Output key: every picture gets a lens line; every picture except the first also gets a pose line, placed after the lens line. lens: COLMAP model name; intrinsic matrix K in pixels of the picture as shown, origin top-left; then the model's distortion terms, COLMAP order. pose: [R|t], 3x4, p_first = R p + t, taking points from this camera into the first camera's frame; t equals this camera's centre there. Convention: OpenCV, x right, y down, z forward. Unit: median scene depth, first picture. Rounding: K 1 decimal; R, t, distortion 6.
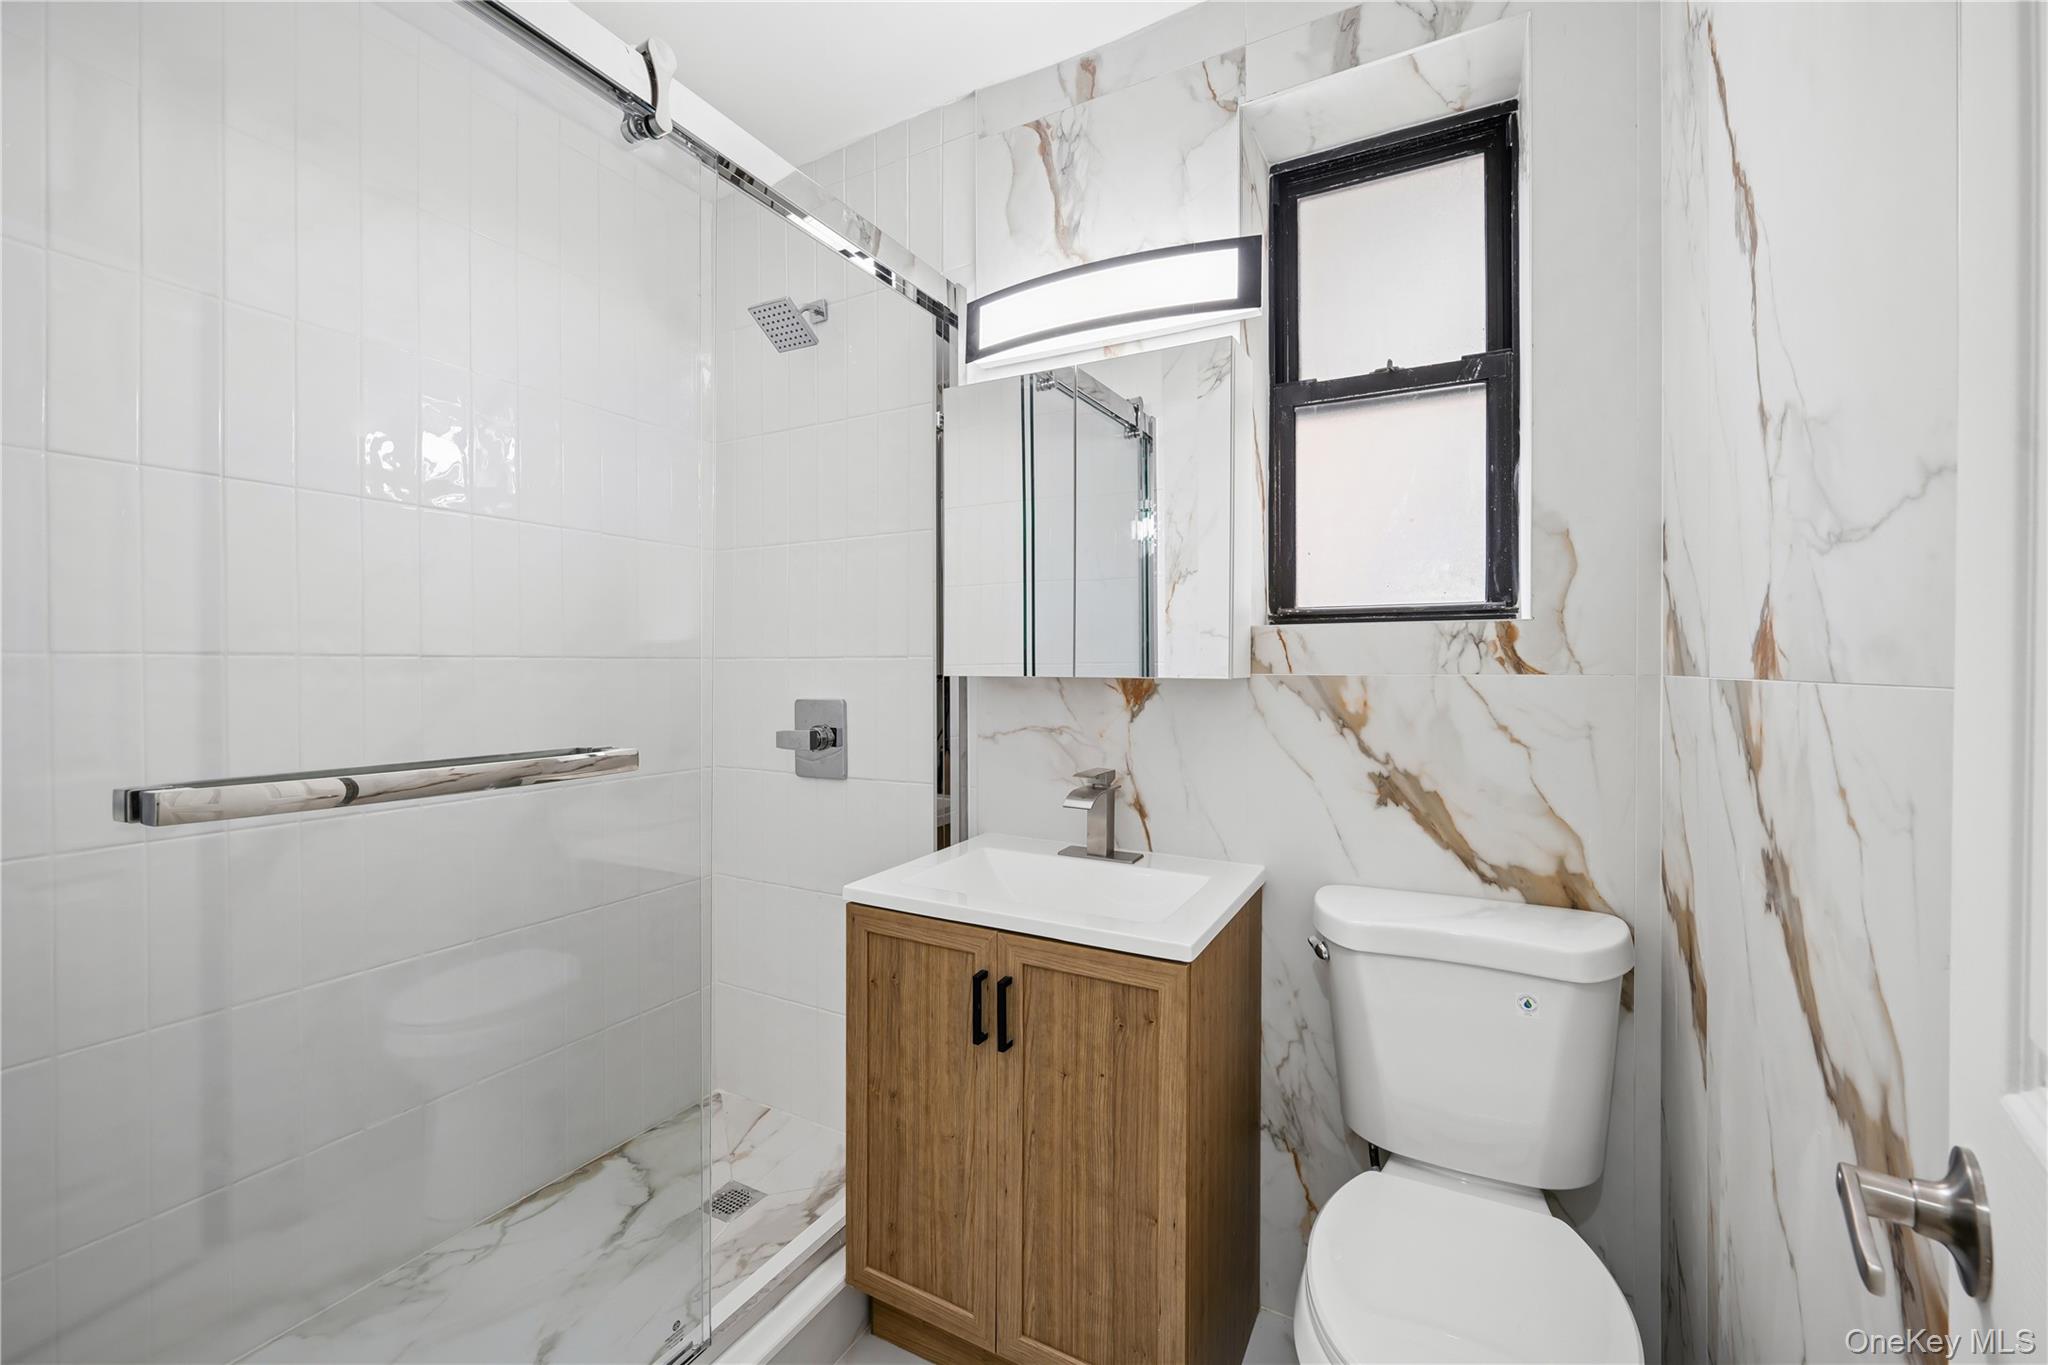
lens RADIAL K [[818.7, 0, 1022.1], [0, 818.7, 680.2], [0, 0, 1]] dist [0.004057, -0.001487]
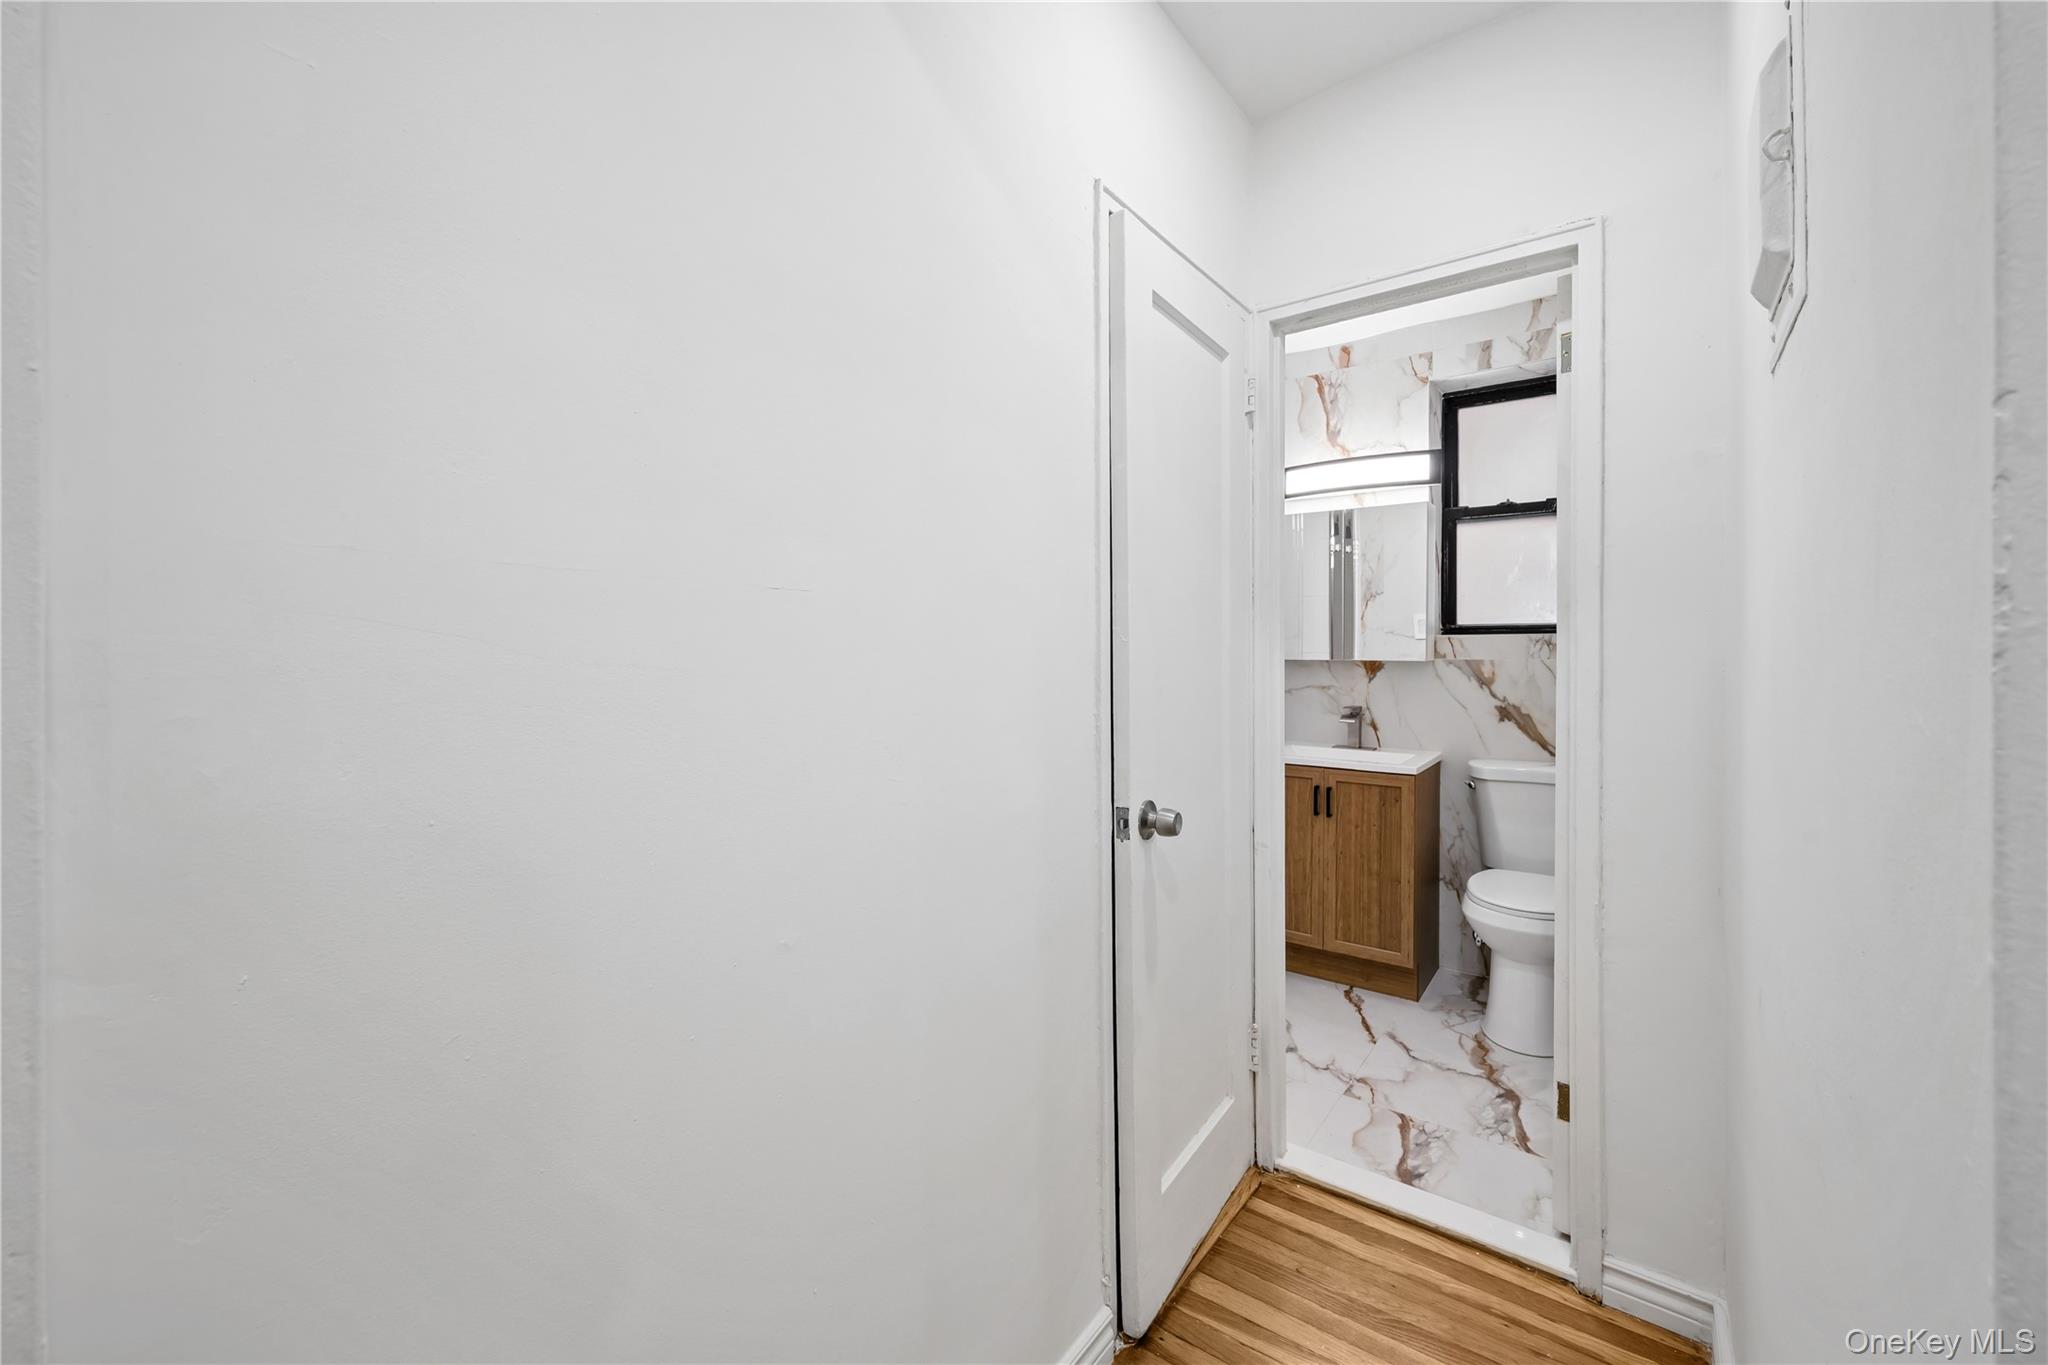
lens RADIAL K [[818.7, 0, 1031.7], [0, 818.7, 660.0], [0, 0, 1]] dist [0.004057, -0.001487]
pose [[0.991304, 0.005643, -0.131468, -0.459501], [-0.006774, 0.999944, -0.008151, 0.019445], [0.131414, 0.008970, 0.991287, -1.188471]]
